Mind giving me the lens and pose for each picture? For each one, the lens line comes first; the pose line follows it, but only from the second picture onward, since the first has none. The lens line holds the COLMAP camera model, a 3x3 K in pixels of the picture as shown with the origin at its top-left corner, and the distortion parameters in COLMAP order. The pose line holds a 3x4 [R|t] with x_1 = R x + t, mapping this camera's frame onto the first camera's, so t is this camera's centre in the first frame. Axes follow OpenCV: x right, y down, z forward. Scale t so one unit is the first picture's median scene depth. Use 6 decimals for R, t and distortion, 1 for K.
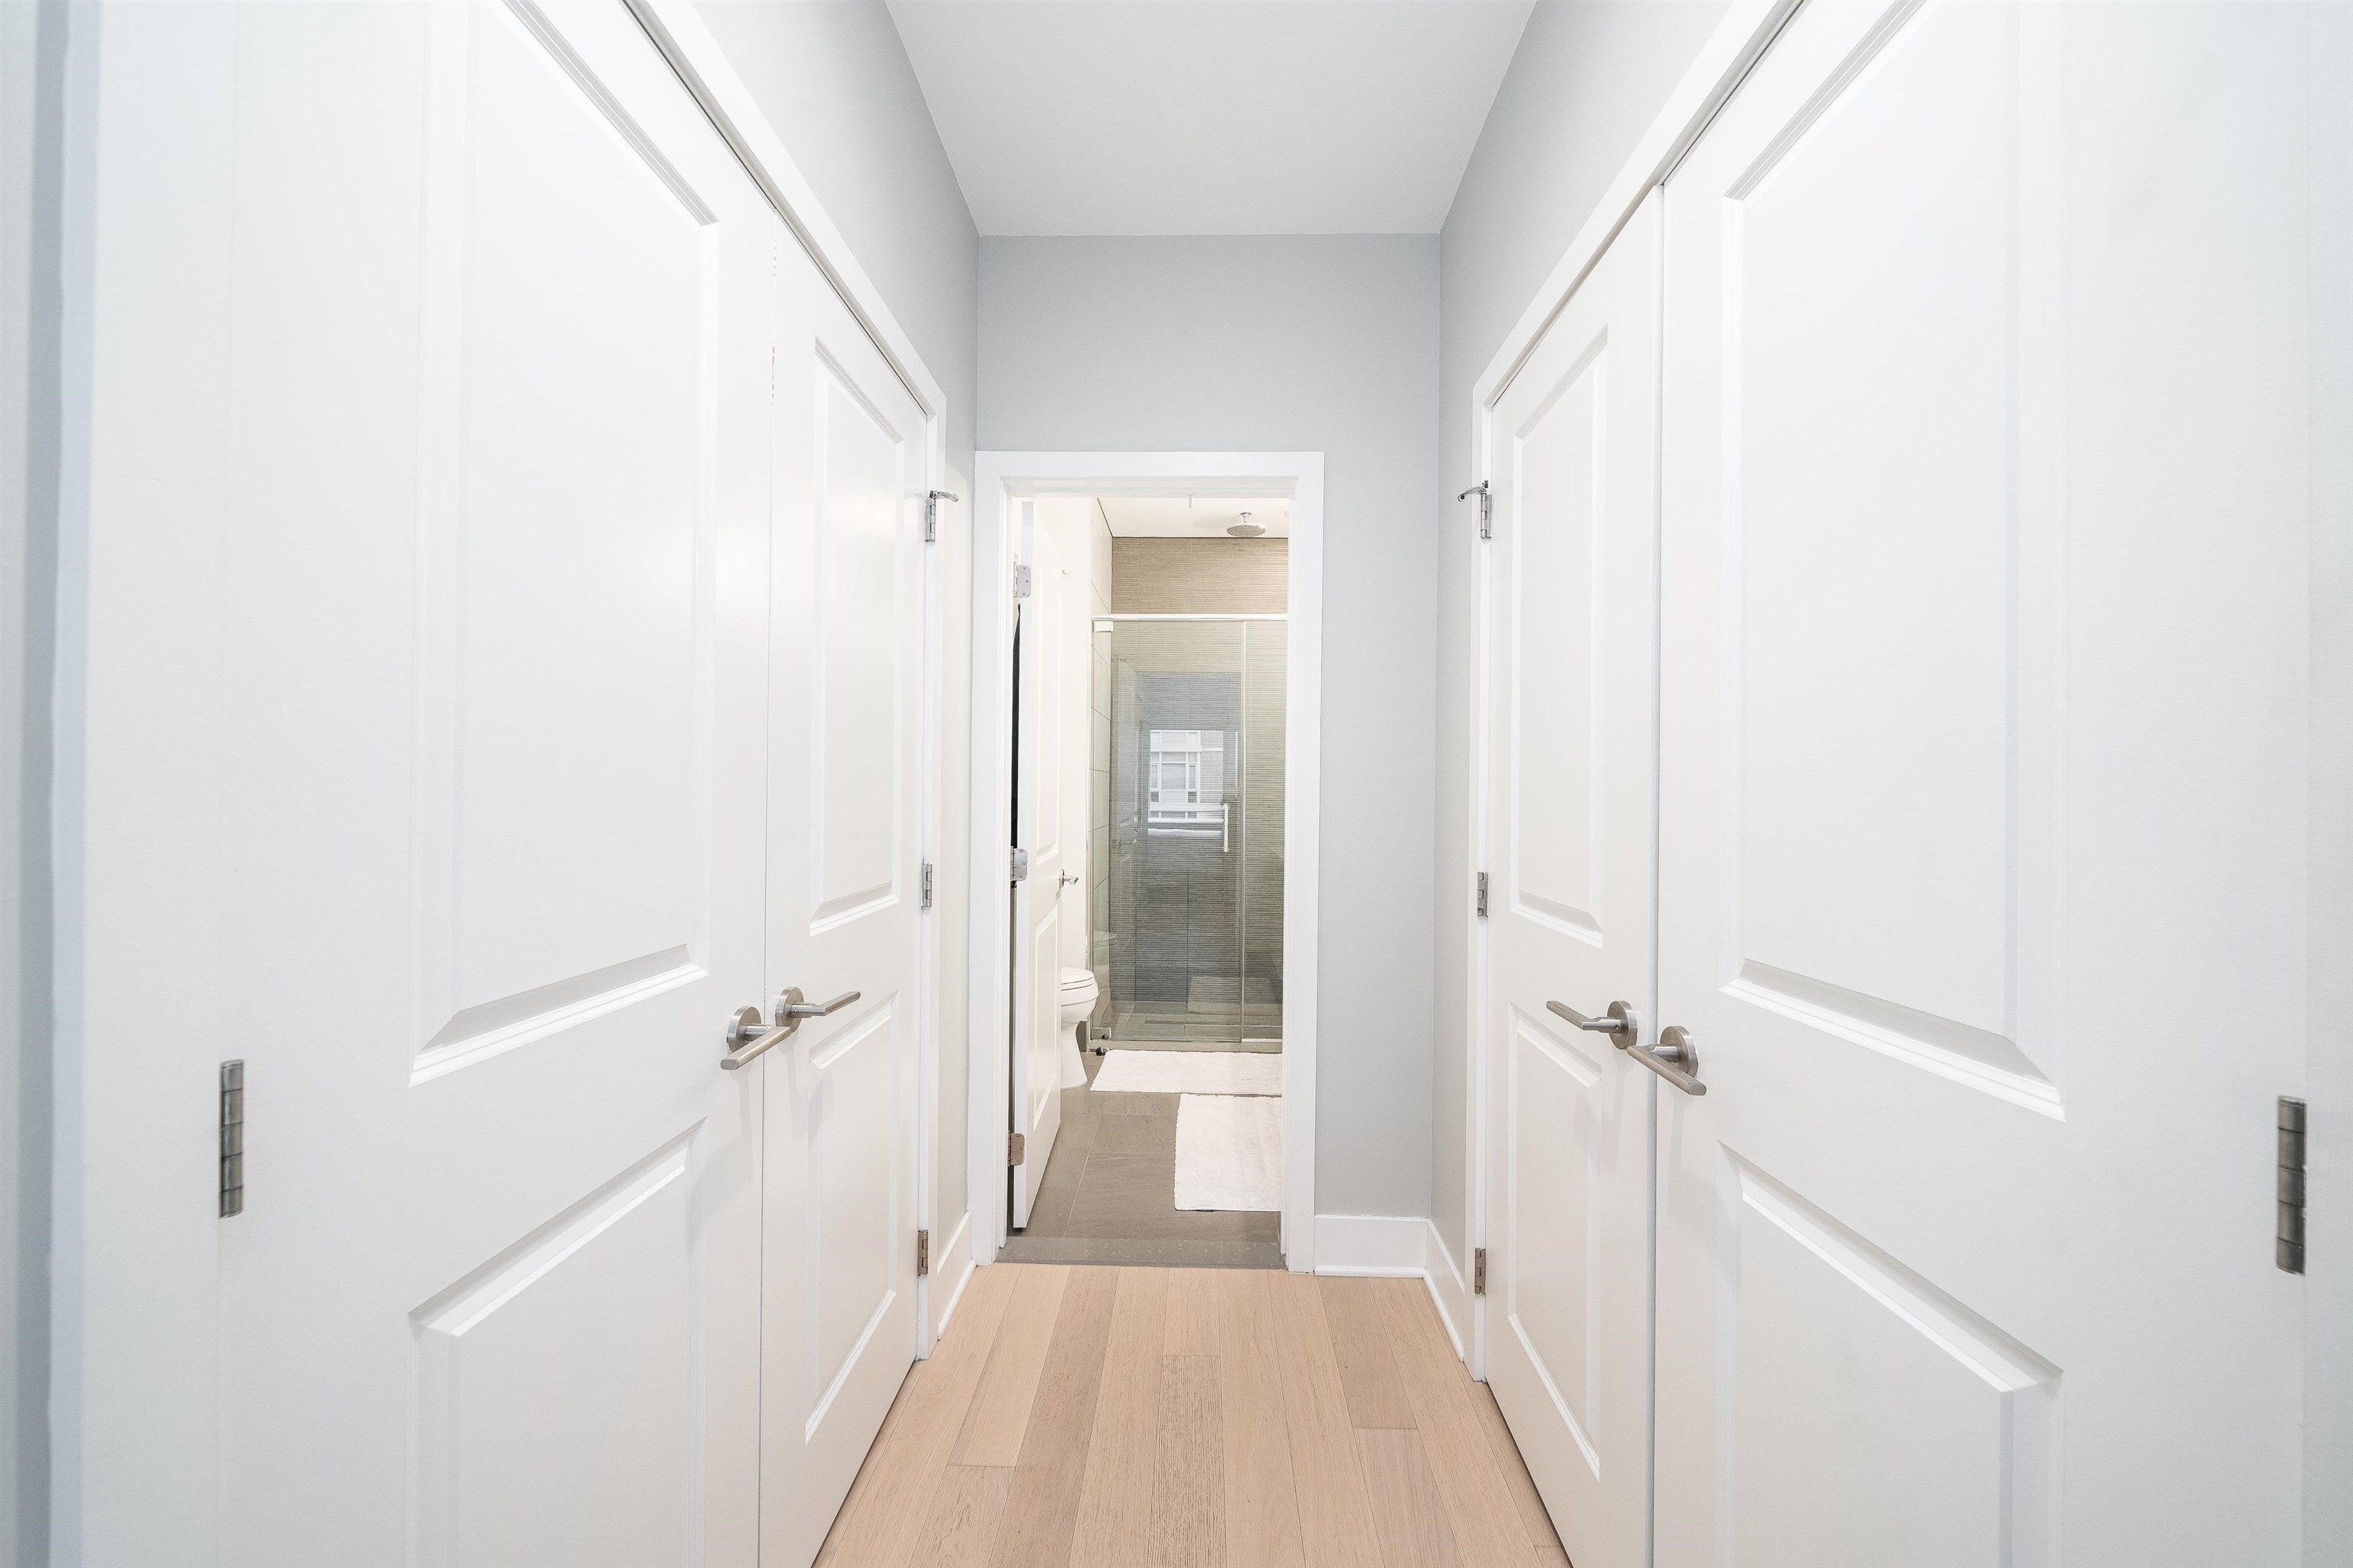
lens RADIAL K [[863.2, 0, 1176.5], [0, 863.2, 784.0], [0, 0, 1]] dist [0.000427, 0.000000]
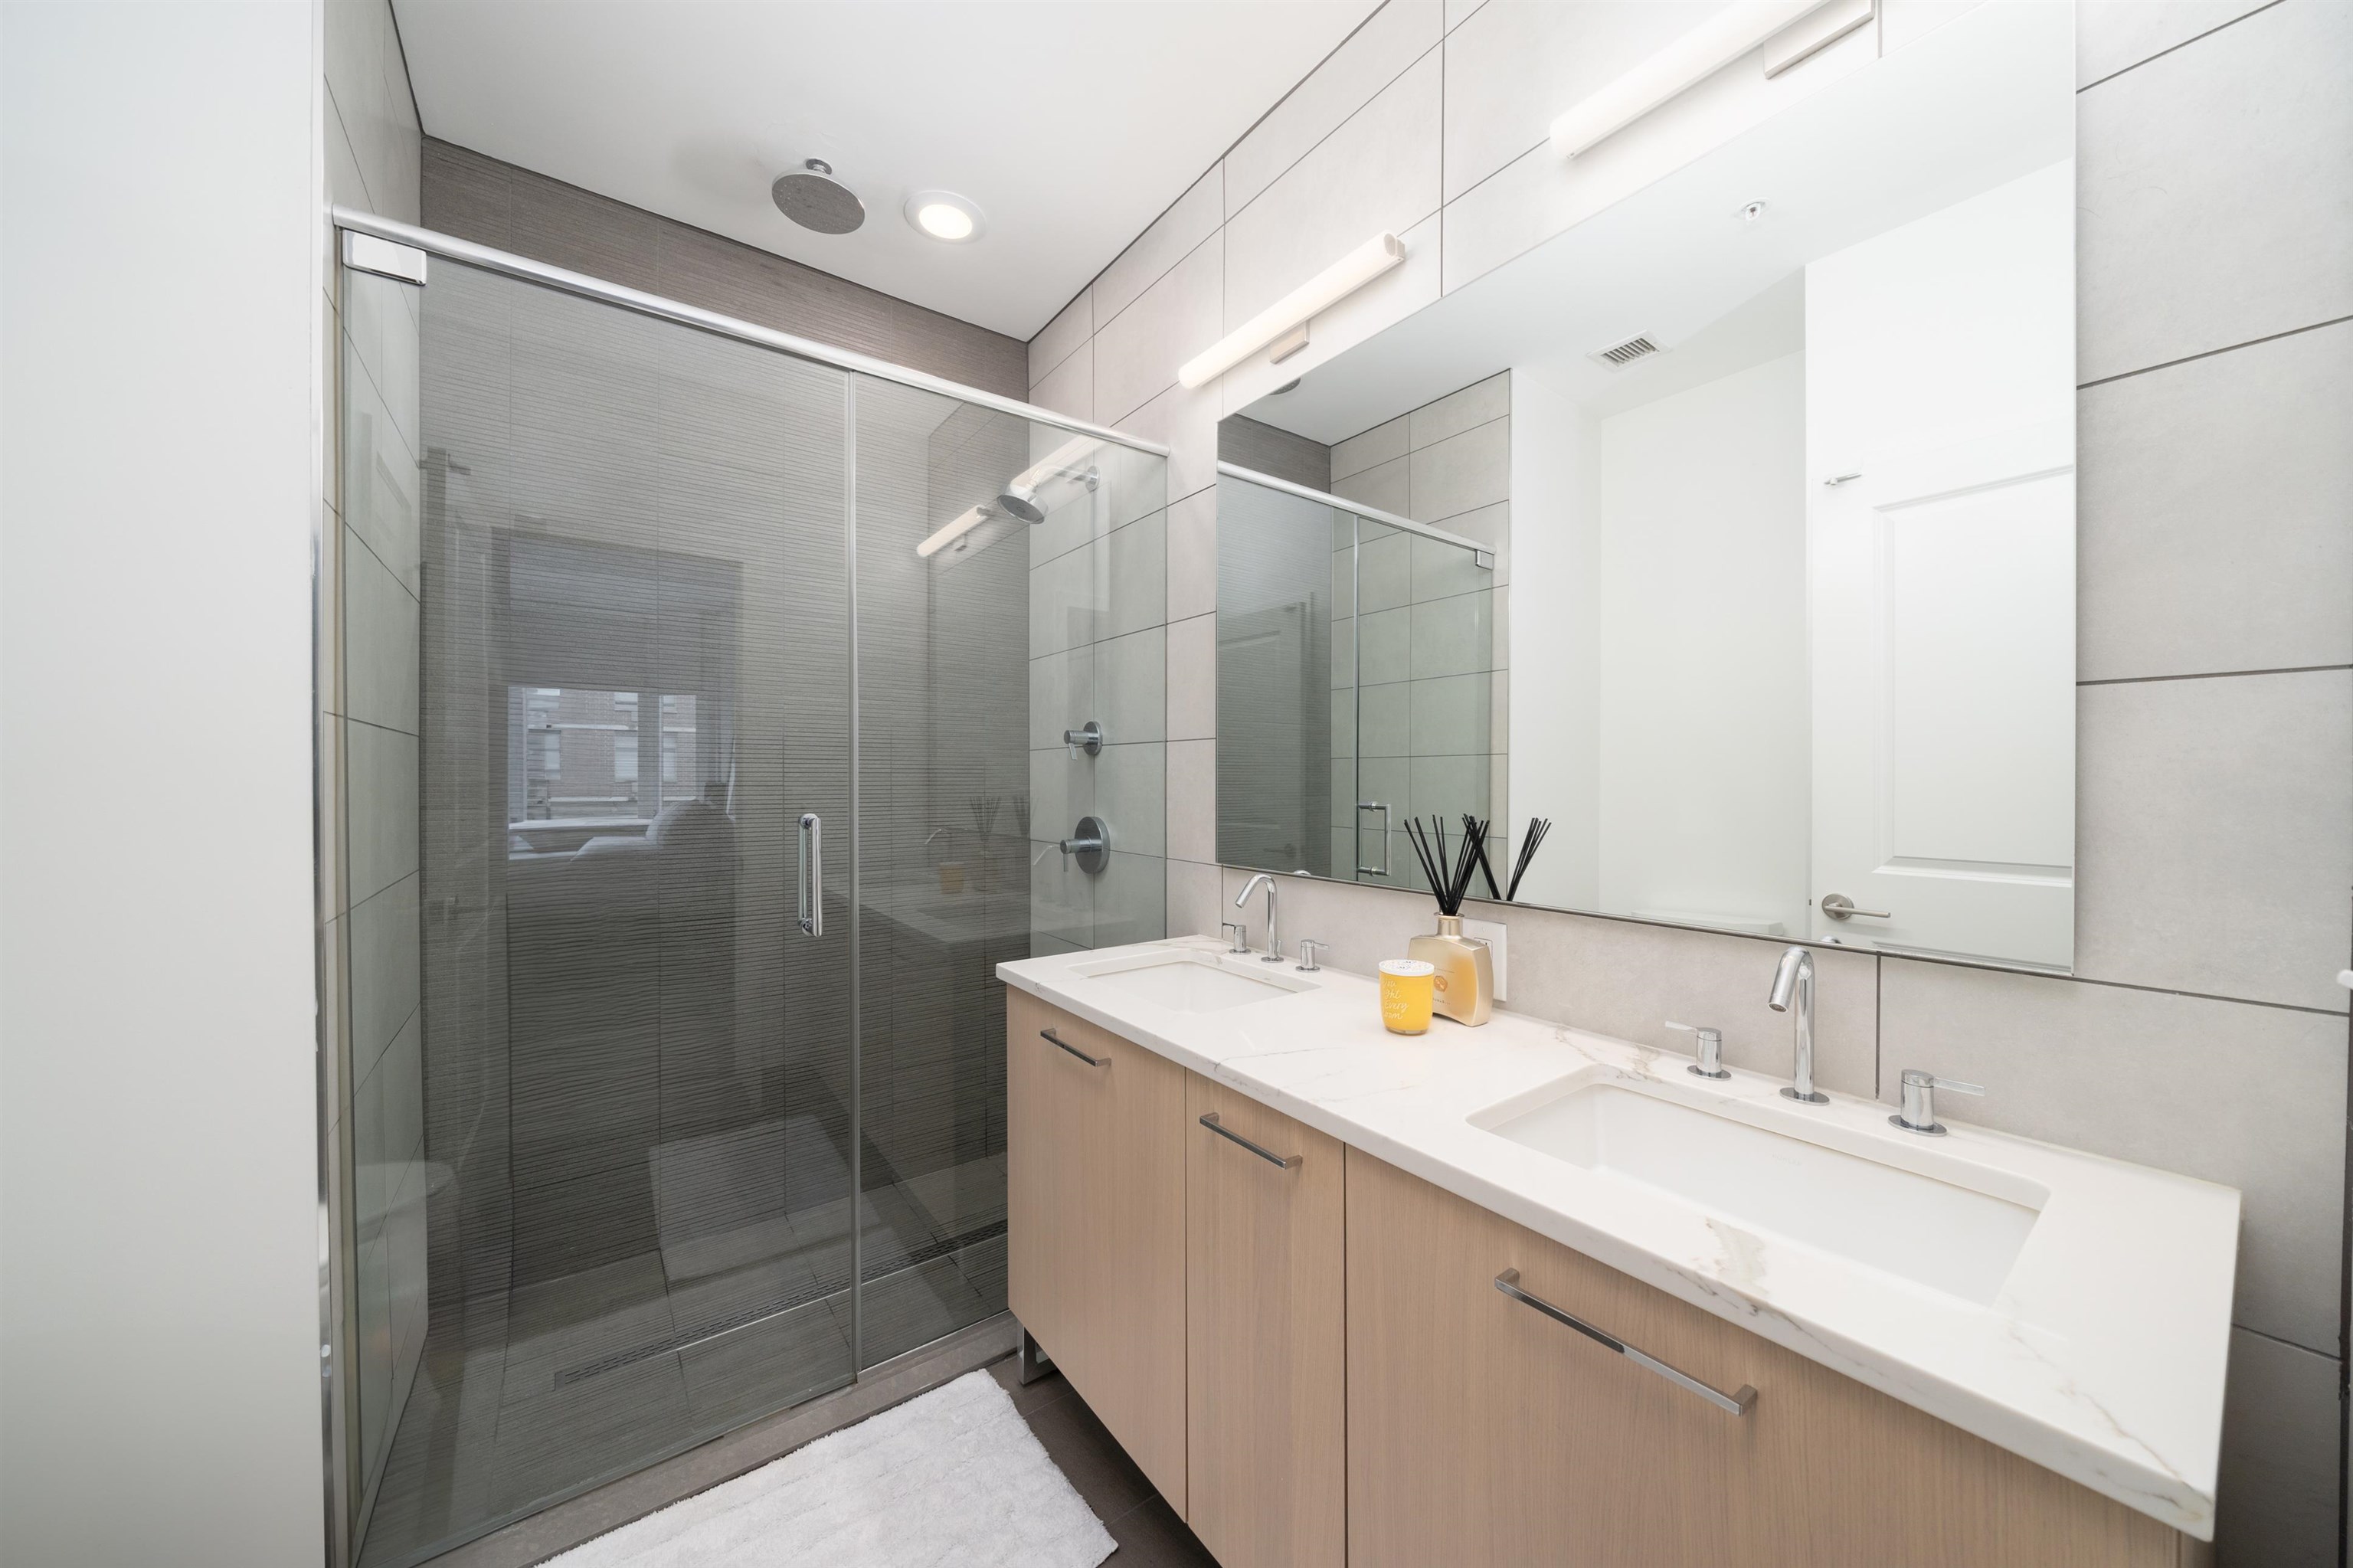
lens RADIAL K [[805.6, 0, 1192.2], [0, 805.6, 773.4], [0, 0, 1]] dist [-0.000977, -0.000007]
pose [[0.773453, -0.009386, 0.633784, -0.036929], [0.015449, 0.999872, -0.004046, 0.010656], [-0.633665, 0.012921, 0.773500, 0.486066]]
